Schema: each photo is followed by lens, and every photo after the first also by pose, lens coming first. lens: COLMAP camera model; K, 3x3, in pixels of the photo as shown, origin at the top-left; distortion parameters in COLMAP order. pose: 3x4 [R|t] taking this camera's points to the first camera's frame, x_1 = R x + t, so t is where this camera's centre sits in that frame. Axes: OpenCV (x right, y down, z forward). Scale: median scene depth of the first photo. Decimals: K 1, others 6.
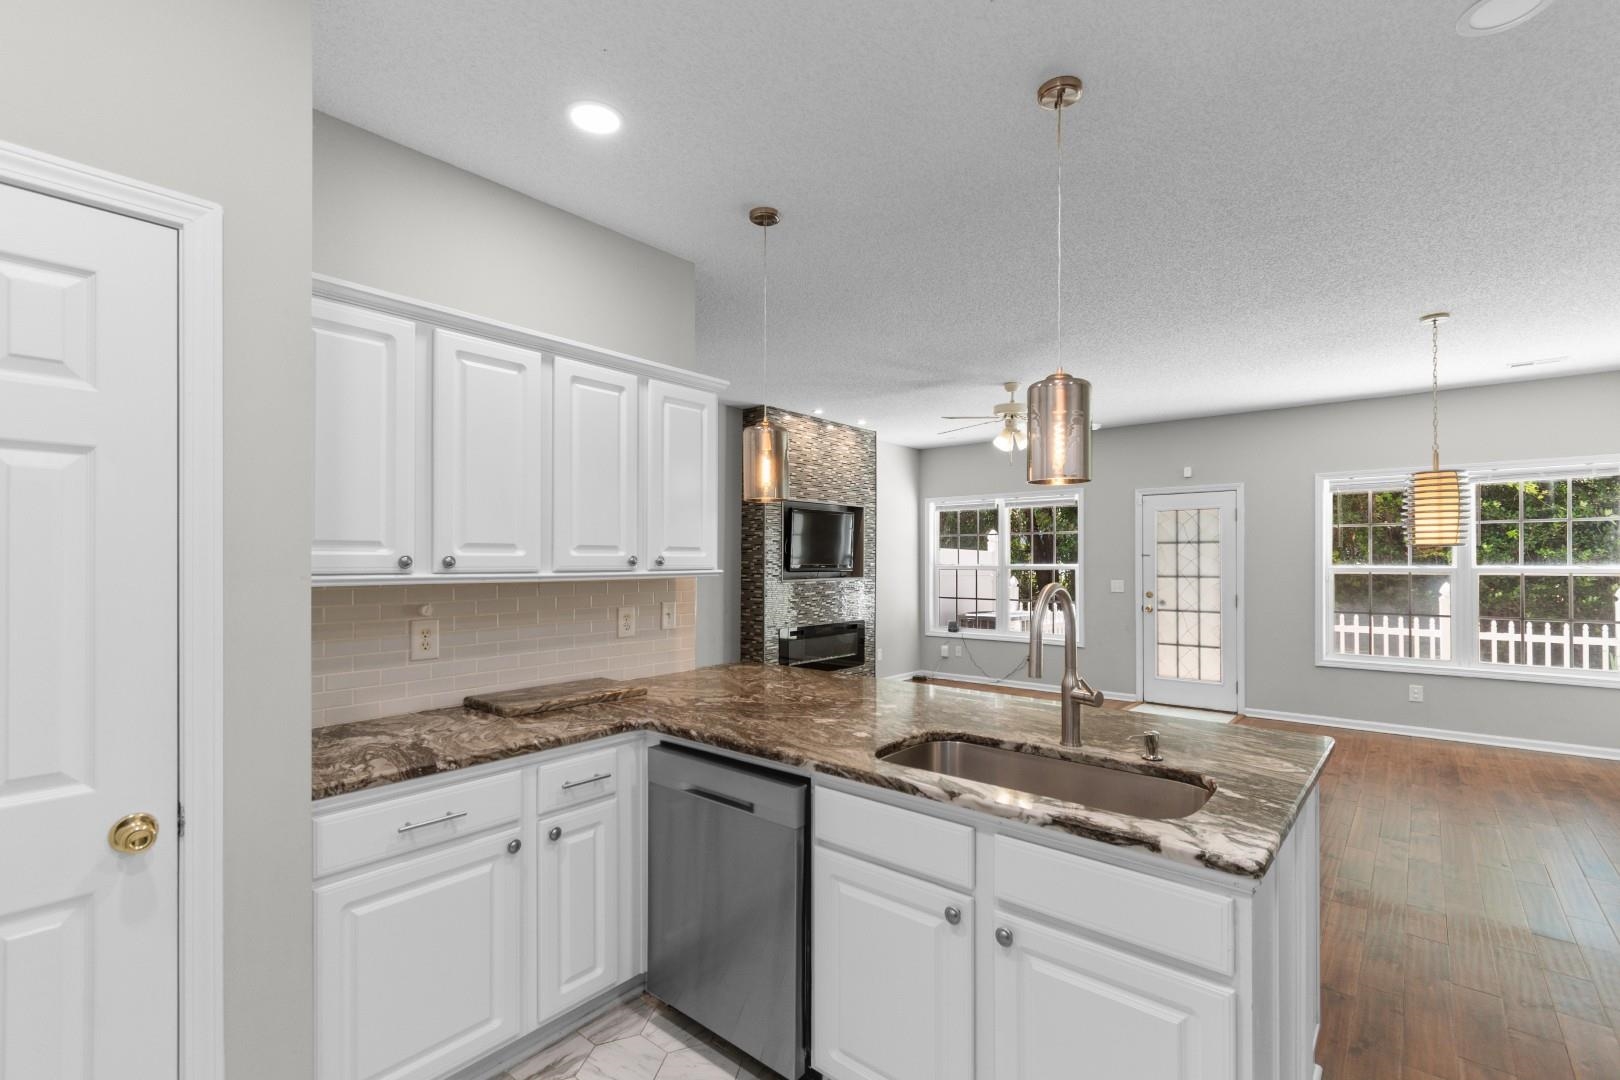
lens RADIAL K [[725.1, 0, 800.3], [0, 725.1, 560.0], [0, 0, 1]] dist [0.004153, 0.000156]
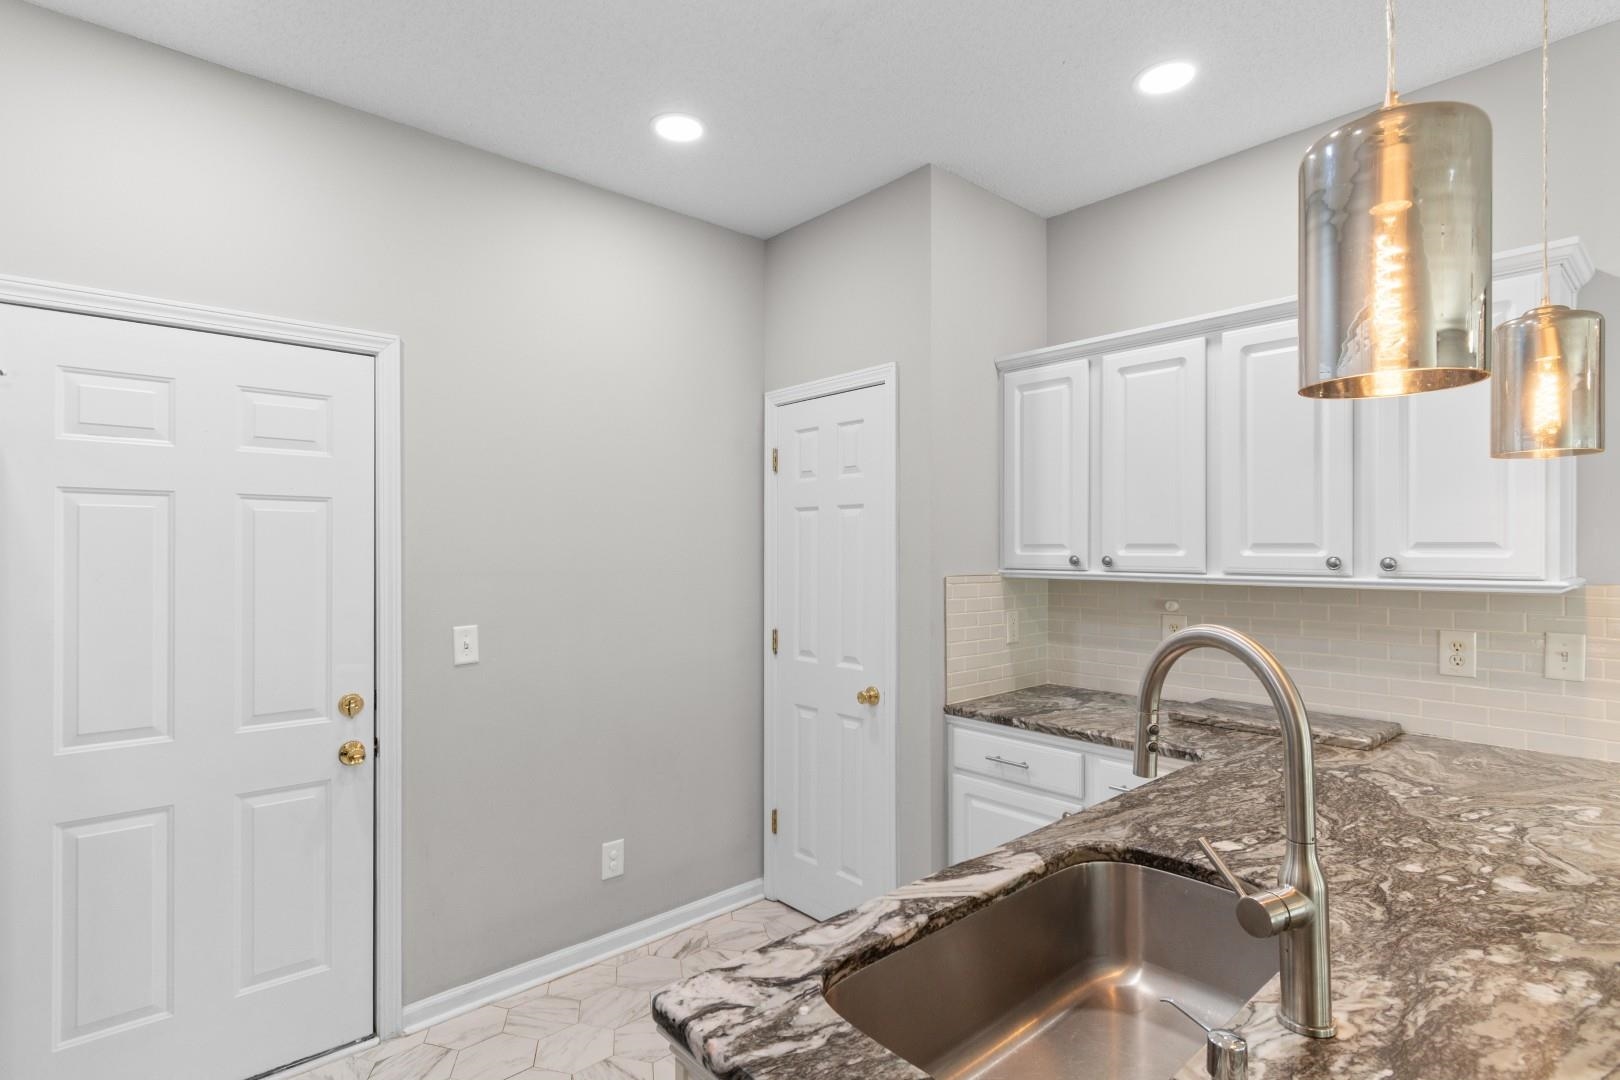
lens RADIAL K [[798.0, 0, 819.7], [0, 798.0, 548.2], [0, 0, 1]] dist [0.000122, -0.001120]
pose [[-0.135028, 0.000695, -0.990842, 0.409841], [0.001339, 0.999999, 0.000519, -0.009591], [0.990841, -0.001256, -0.135029, 0.372052]]
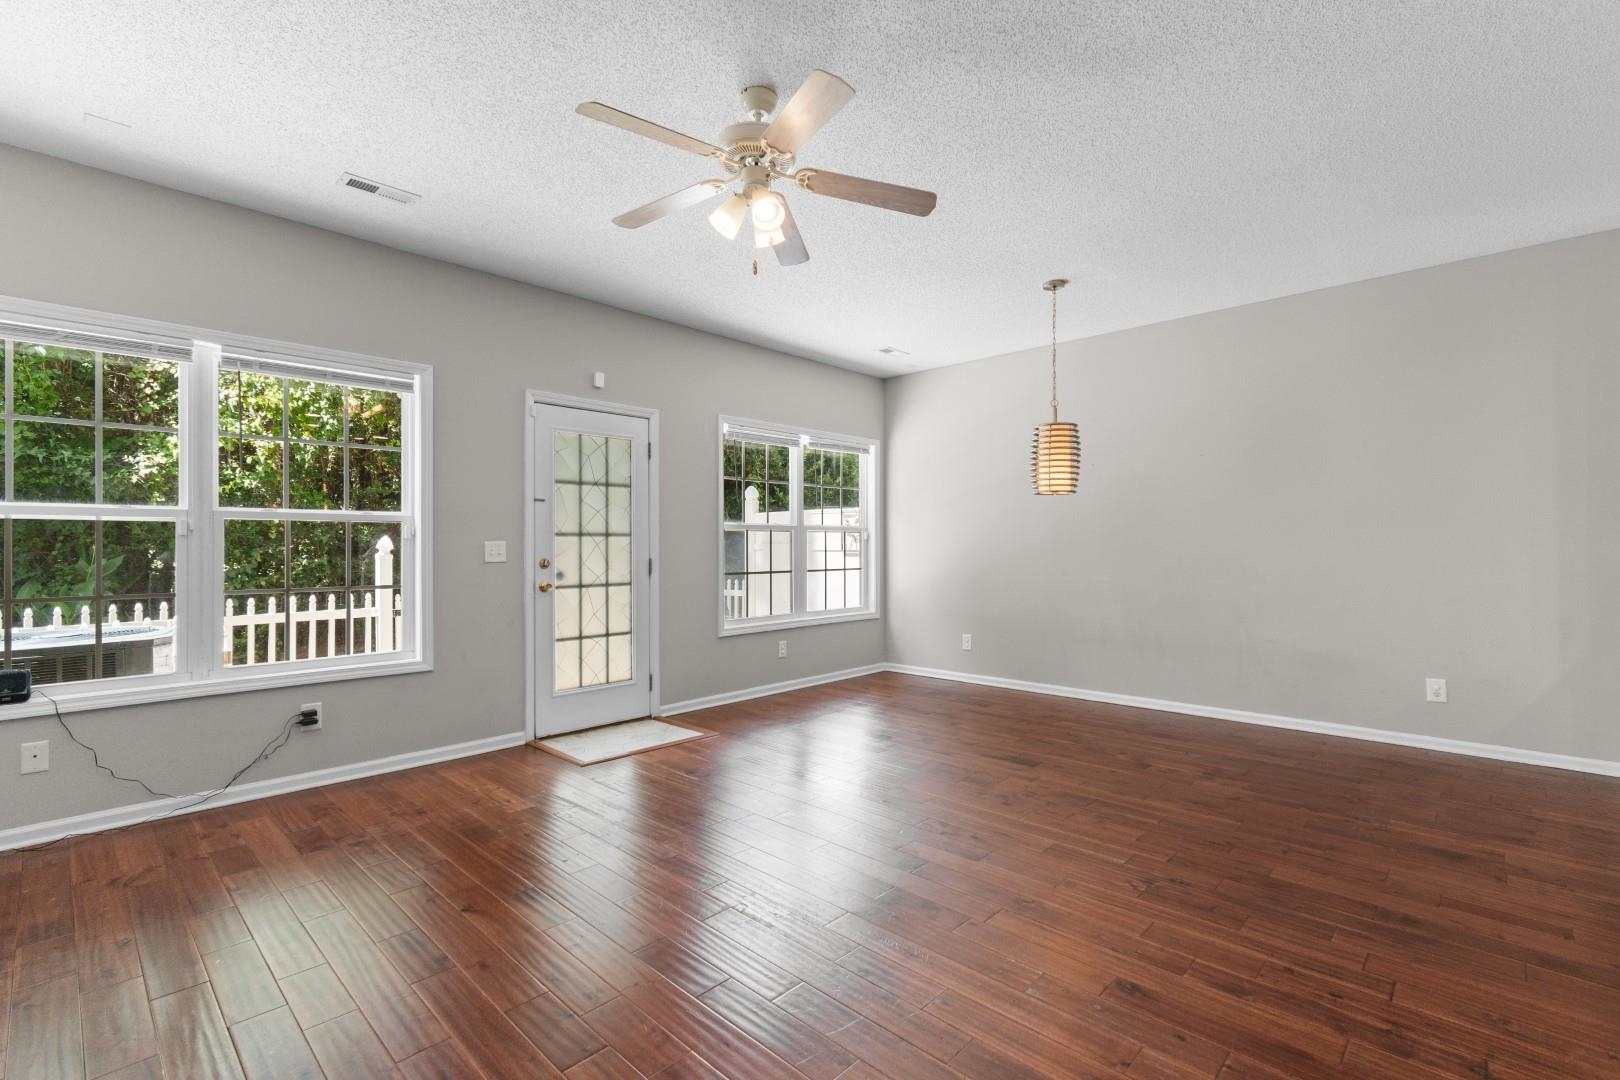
lens RADIAL K [[725.1, 0, 835.5], [0, 725.1, 546.5], [0, 0, 1]] dist [0.004153, 0.000156]
pose [[0.042763, -0.000580, 0.999085, -0.216723], [0.003841, 0.999993, 0.000416, 0.056992], [-0.999078, 0.003820, 0.042765, 1.222958]]
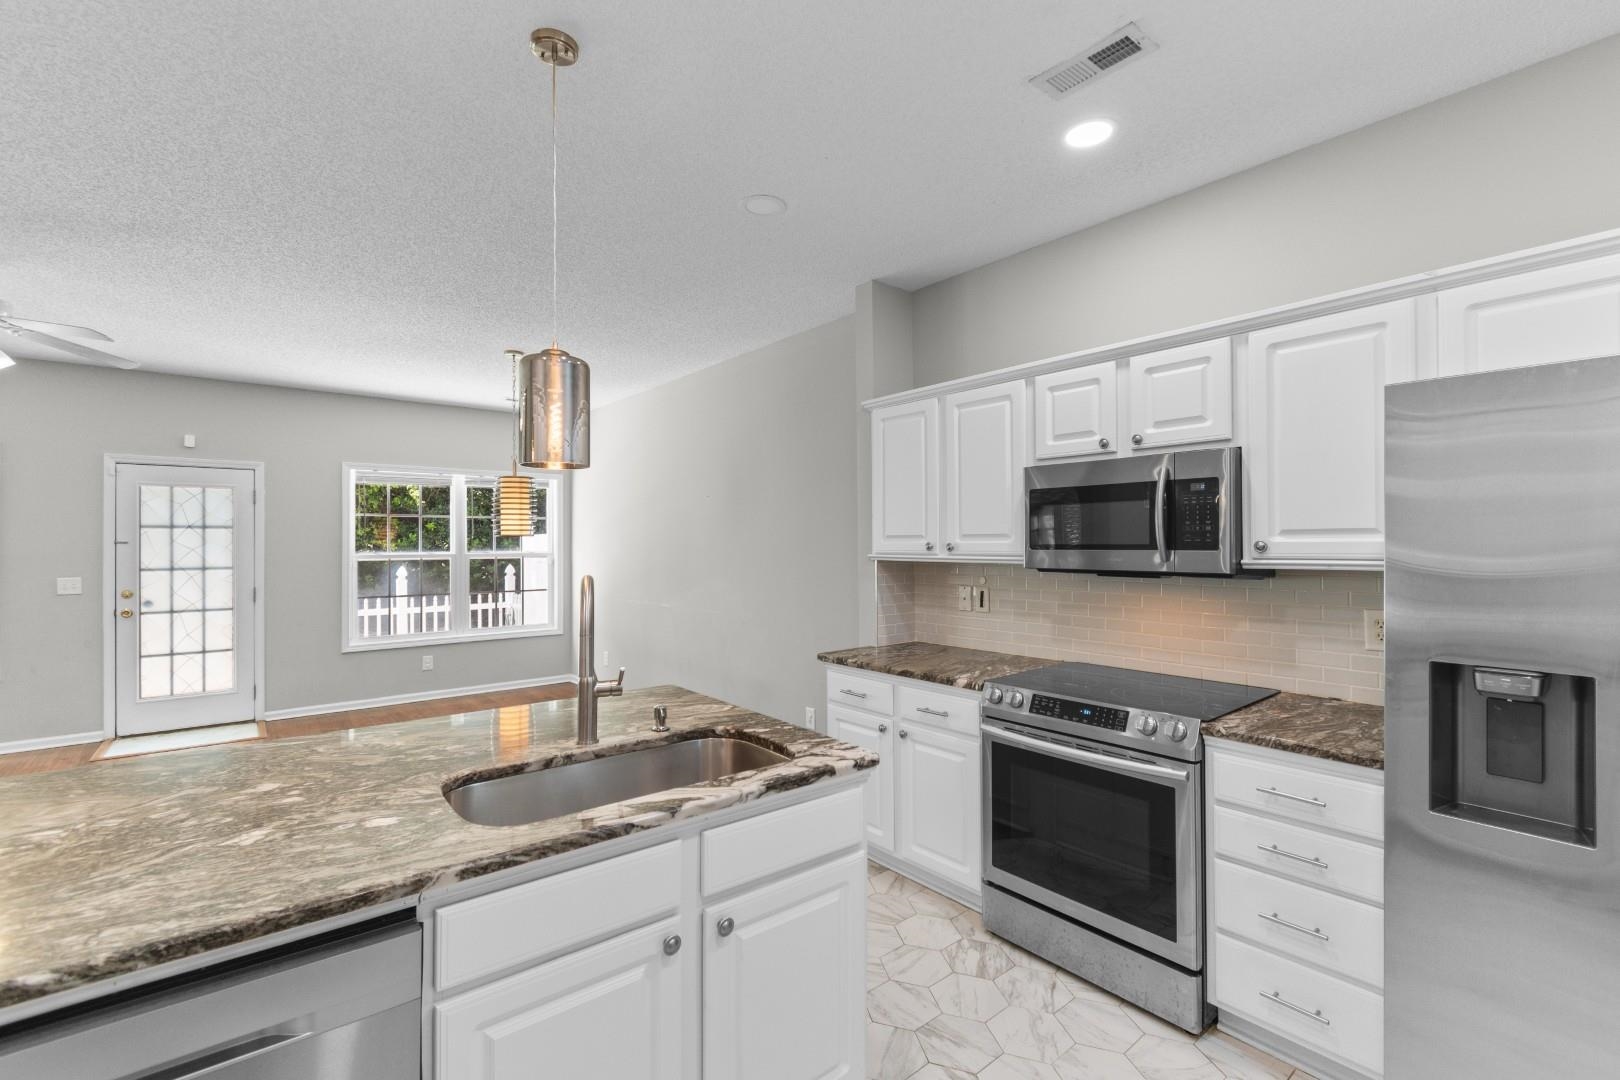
lens RADIAL K [[725.1, 0, 828.9], [0, 725.1, 537.8], [0, 0, 1]] dist [0.004153, 0.000156]
pose [[0.169659, 0.005239, 0.985489, -0.245847], [0.006076, 0.999961, -0.006362, -0.003592], [-0.985484, 0.007067, 0.169620, 0.247205]]
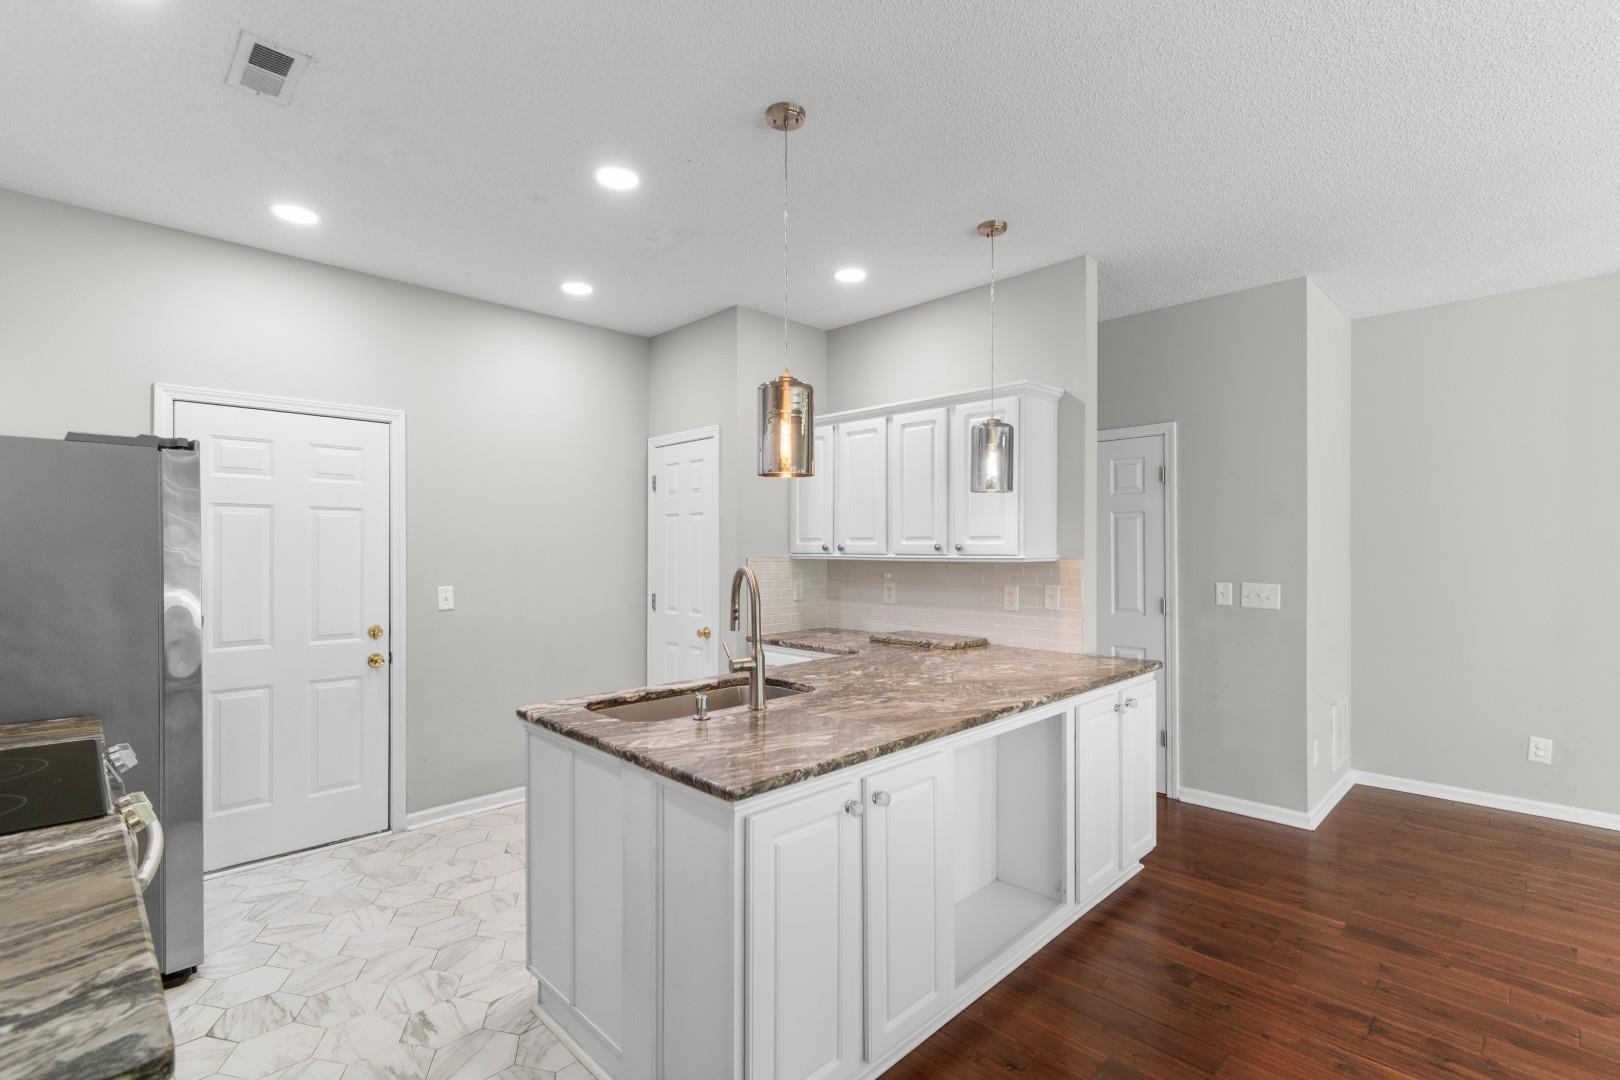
lens RADIAL K [[725.1, 0, 817.3], [0, 725.1, 548.9], [0, 0, 1]] dist [0.004153, 0.000156]
pose [[-0.083032, 0.002599, -0.996544, 0.710909], [-0.000174, 0.999997, 0.002622, 0.000155], [0.996547, 0.000391, -0.083031, 0.561945]]
